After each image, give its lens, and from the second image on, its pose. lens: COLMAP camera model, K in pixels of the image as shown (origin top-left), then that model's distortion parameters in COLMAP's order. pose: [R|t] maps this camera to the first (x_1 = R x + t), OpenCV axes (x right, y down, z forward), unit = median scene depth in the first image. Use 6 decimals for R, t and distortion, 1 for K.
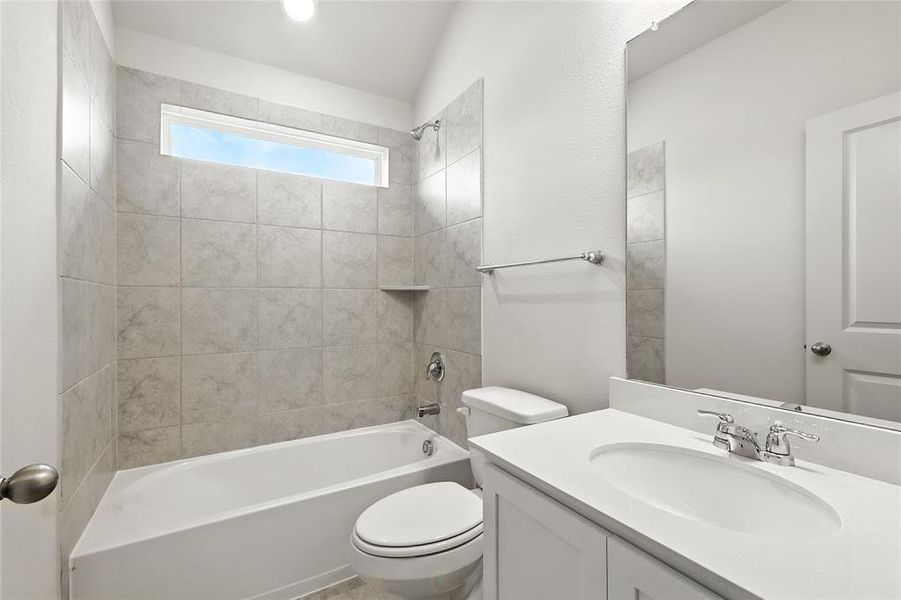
lens RADIAL K [[392.6, 0, 453.5], [0, 392.6, 296.8], [0, 0, 1]] dist [-0.001102, -0.000044]
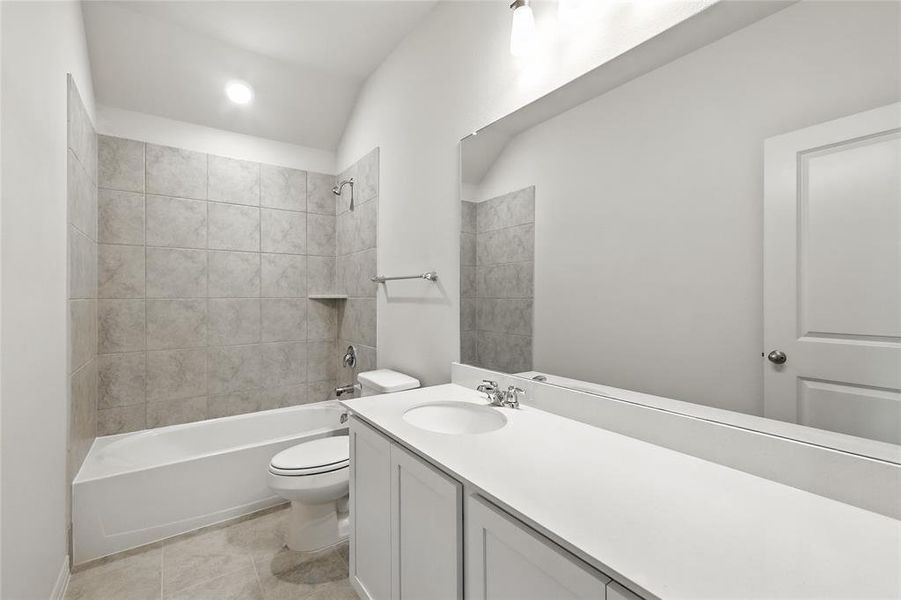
lens RADIAL K [[396.4, 0, 450.8], [0, 396.4, 295.6], [0, 0, 1]] dist [0.003809, -0.000039]
pose [[0.999610, 0.014388, 0.023930, 0.257624], [-0.013976, 0.999753, -0.017282, -0.008473], [-0.024172, 0.016941, 0.999564, -0.331439]]
